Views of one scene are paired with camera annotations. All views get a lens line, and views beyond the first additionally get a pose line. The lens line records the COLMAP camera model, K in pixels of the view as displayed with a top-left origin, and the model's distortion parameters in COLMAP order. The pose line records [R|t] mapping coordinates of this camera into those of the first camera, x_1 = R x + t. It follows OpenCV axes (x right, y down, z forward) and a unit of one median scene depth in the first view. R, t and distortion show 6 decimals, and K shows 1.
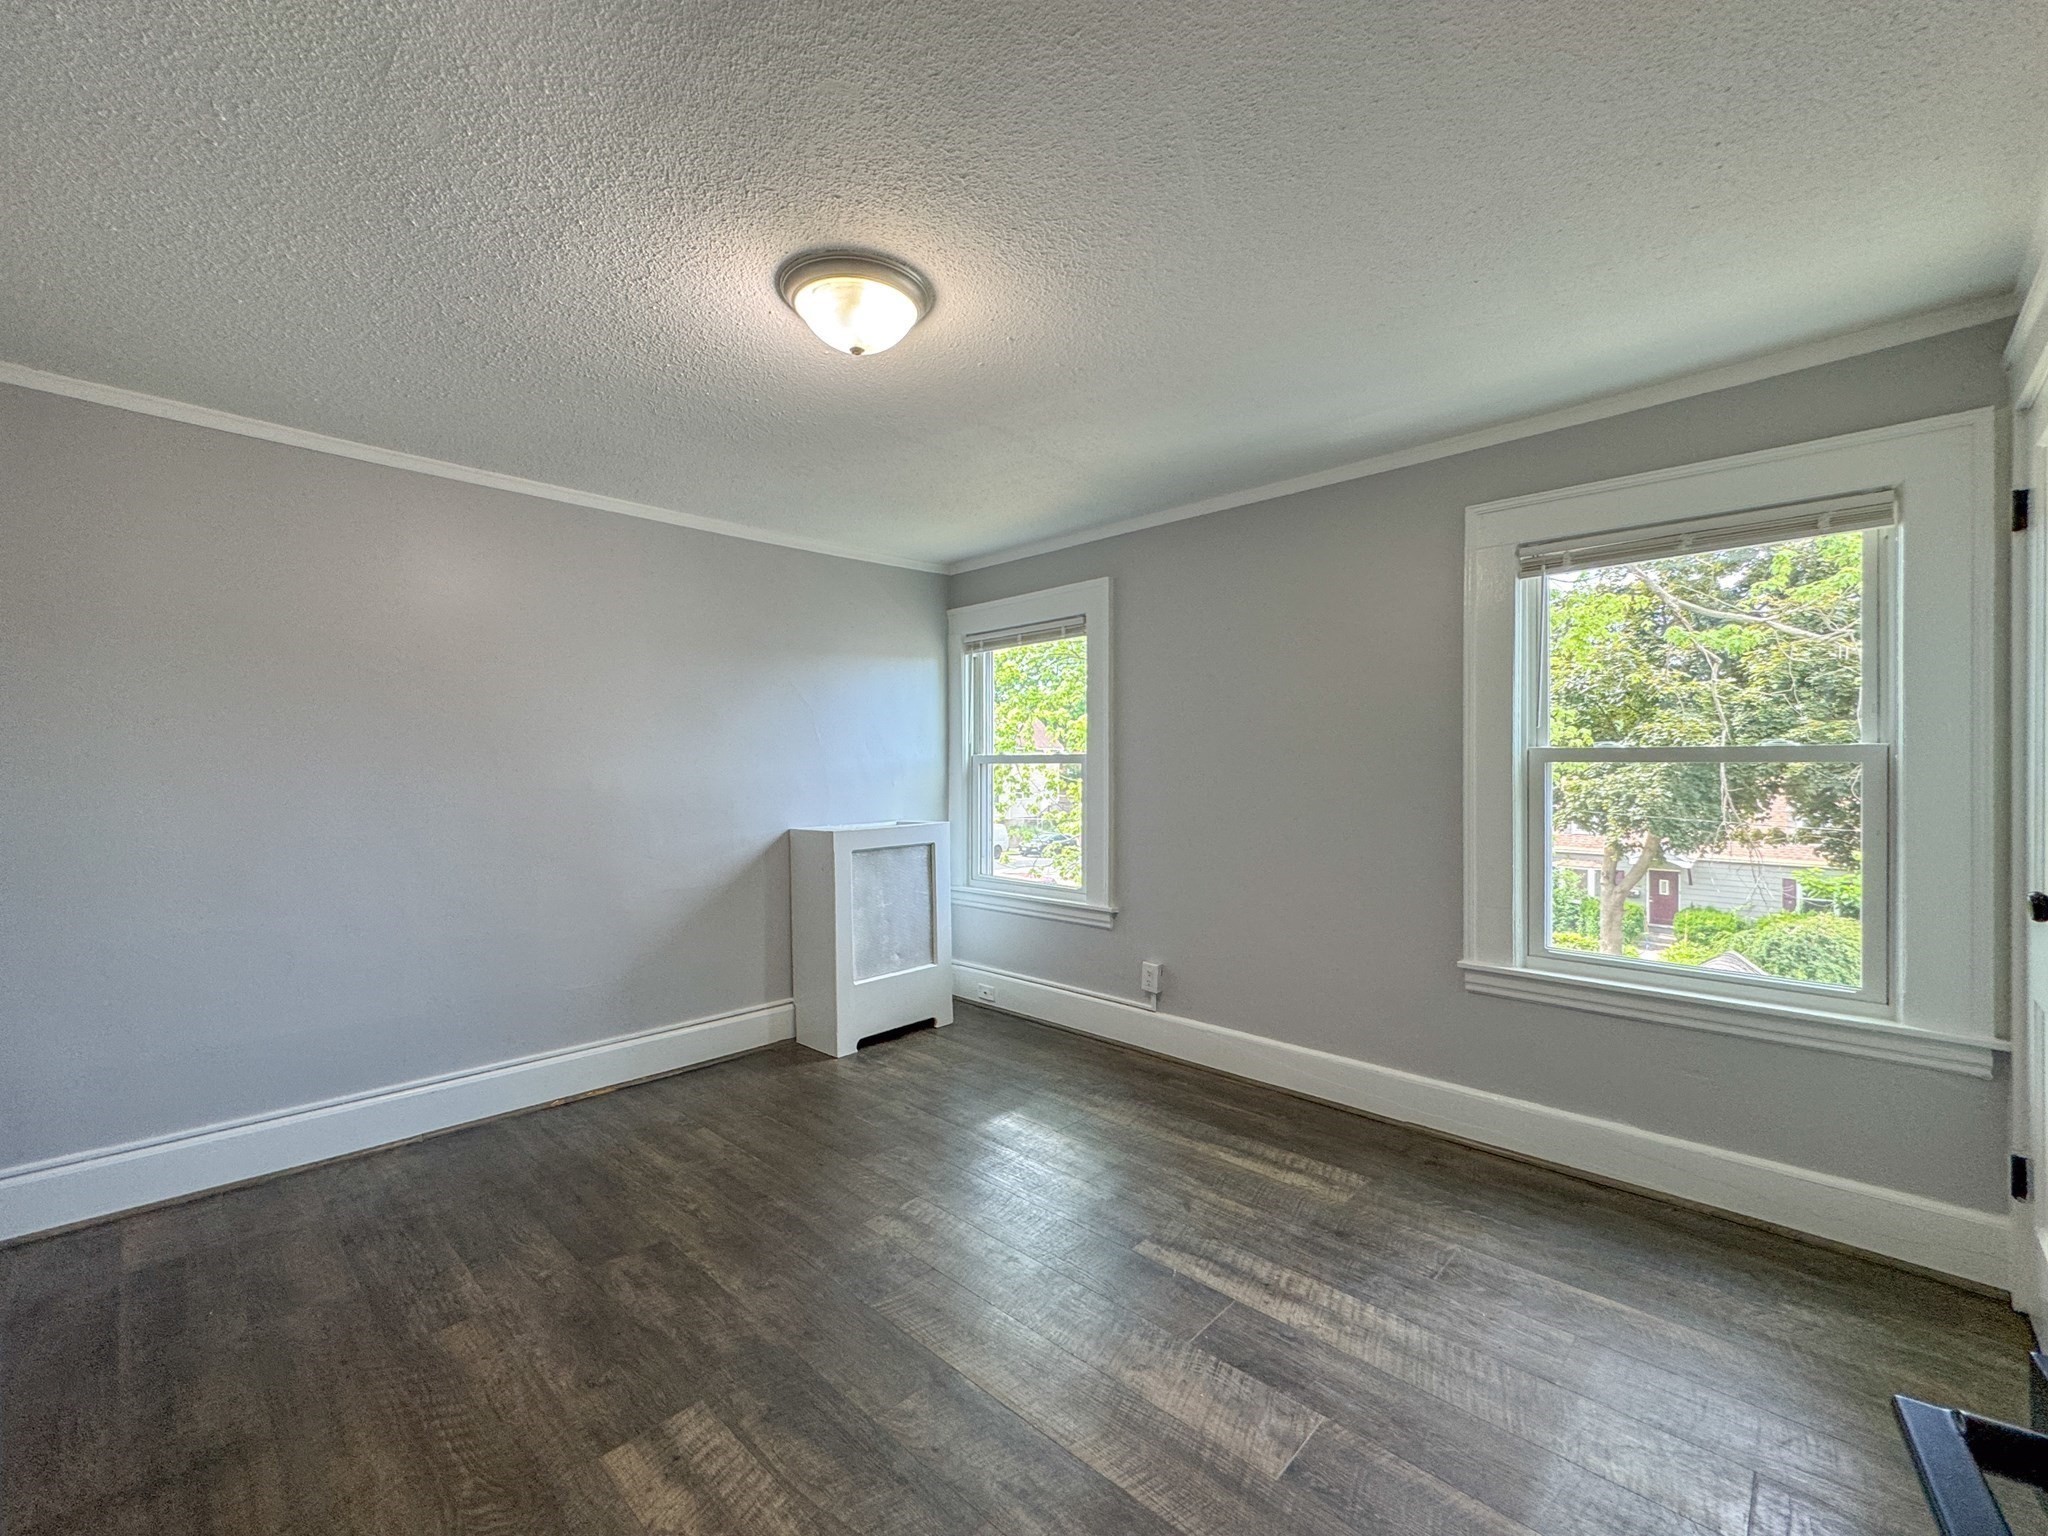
lens RADIAL K [[819.4, 0, 1024.0], [0, 819.4, 768.0], [0, 0, 1]] dist [-0.003206, 0.000317]
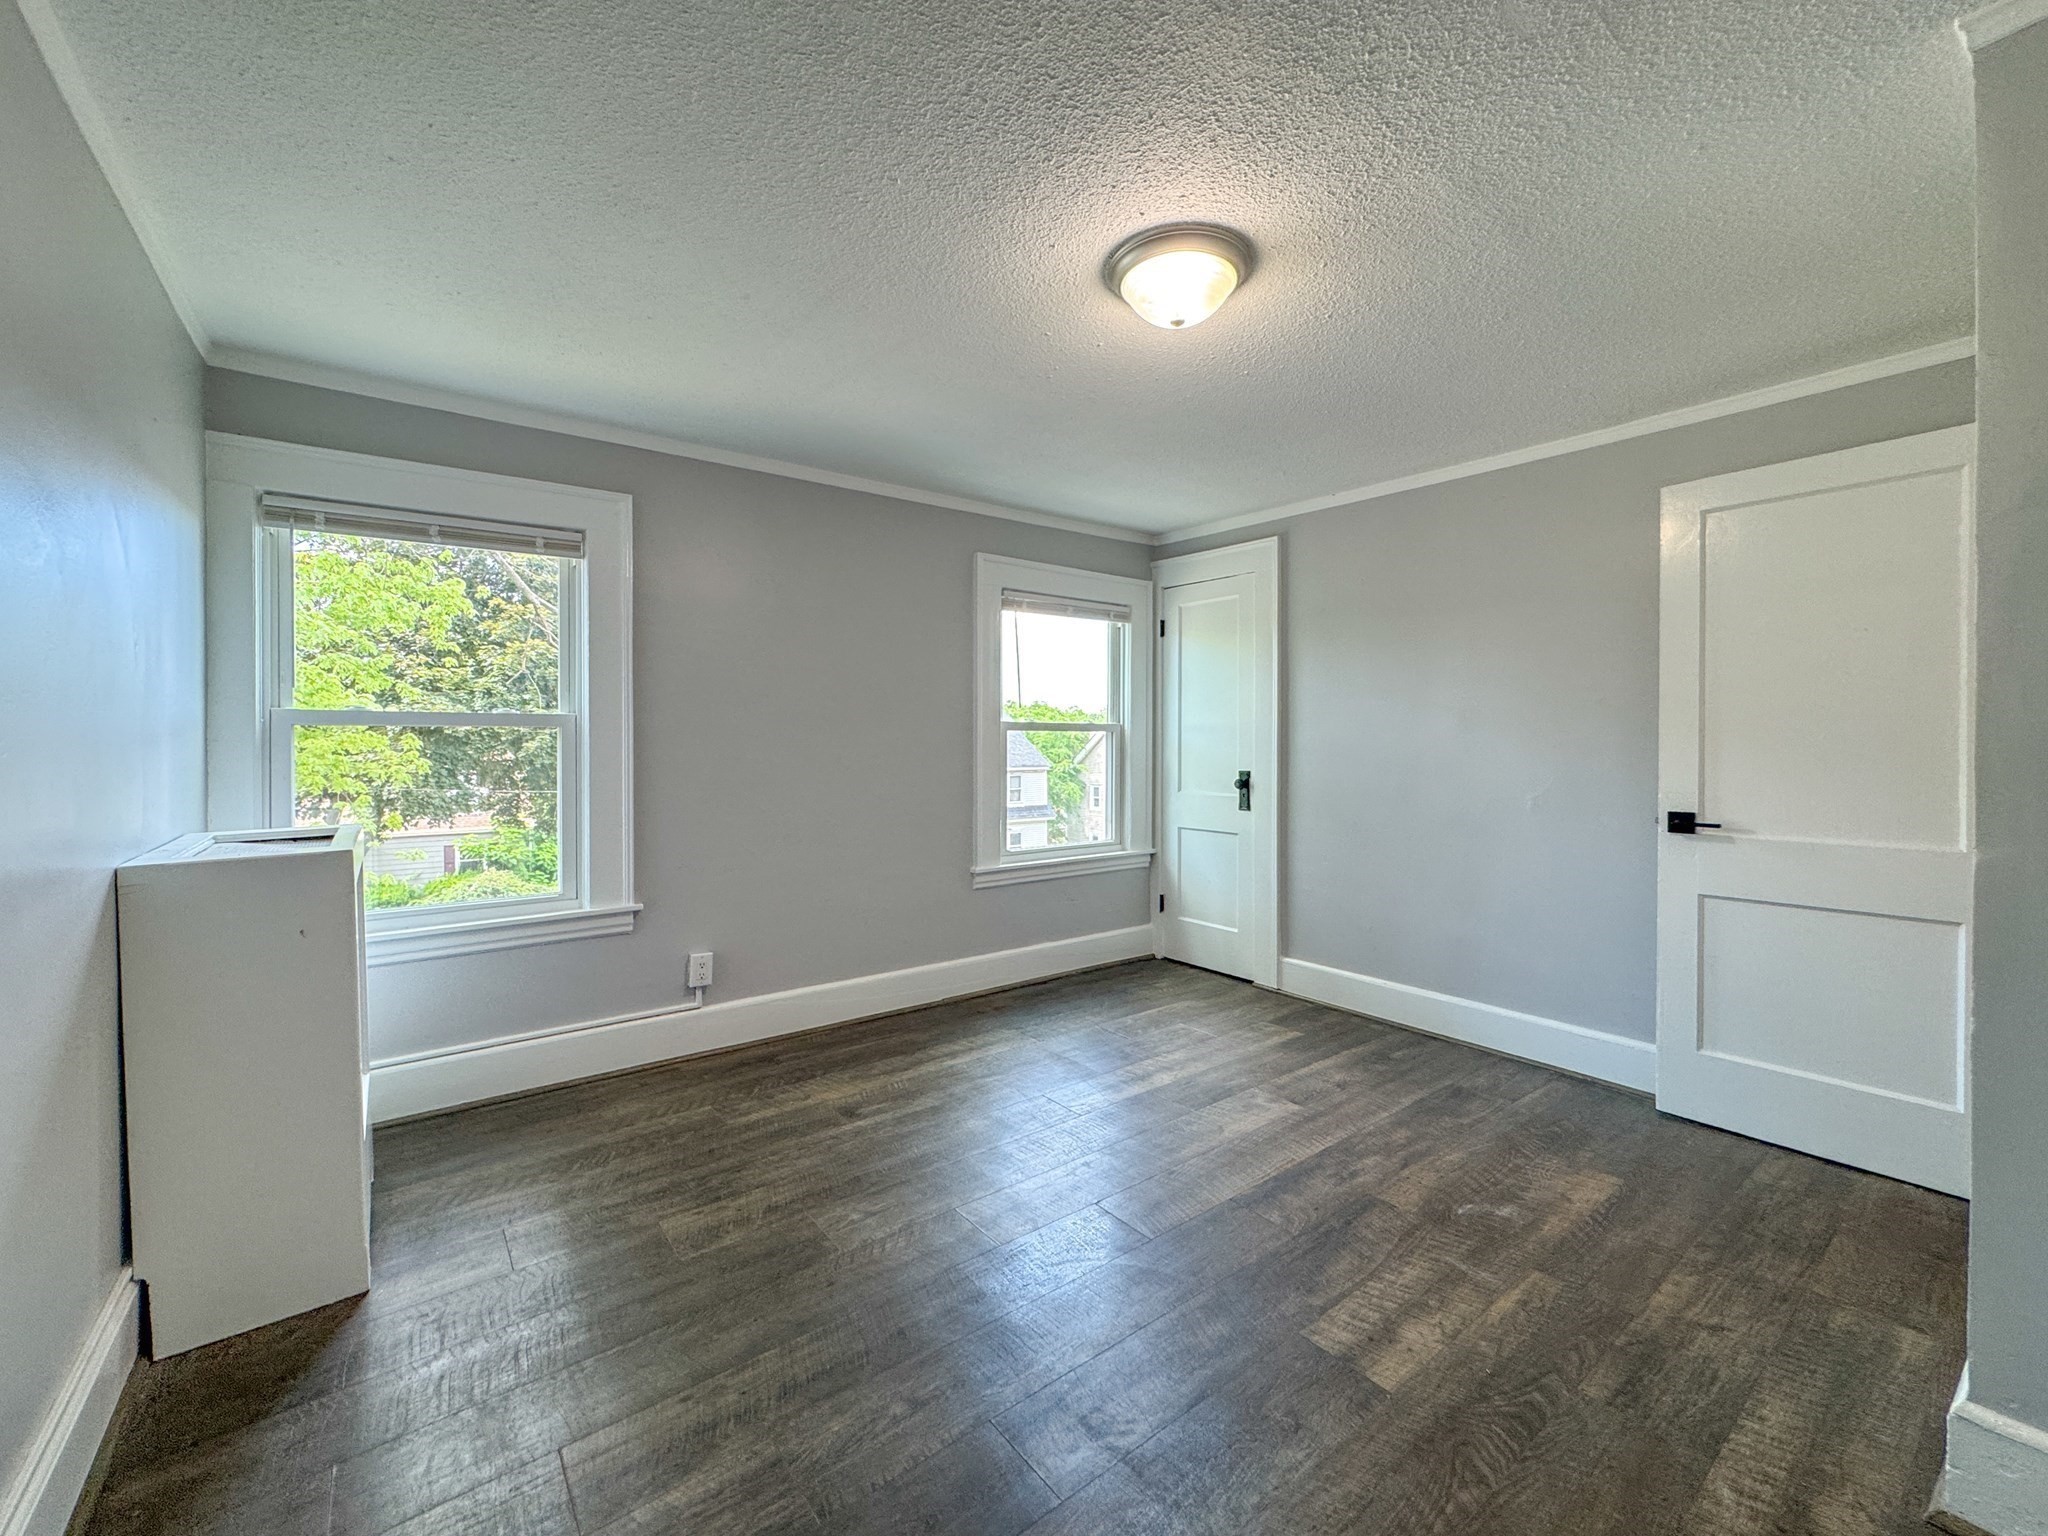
lens RADIAL K [[823.9, 0, 985.0], [0, 823.9, 753.6], [0, 0, 1]] dist [0.000835, -0.000299]
pose [[0.199568, -0.010466, 0.979828, -0.875715], [0.006855, 0.999933, 0.009285, 0.021179], [-0.979860, 0.004864, 0.199626, 0.697645]]
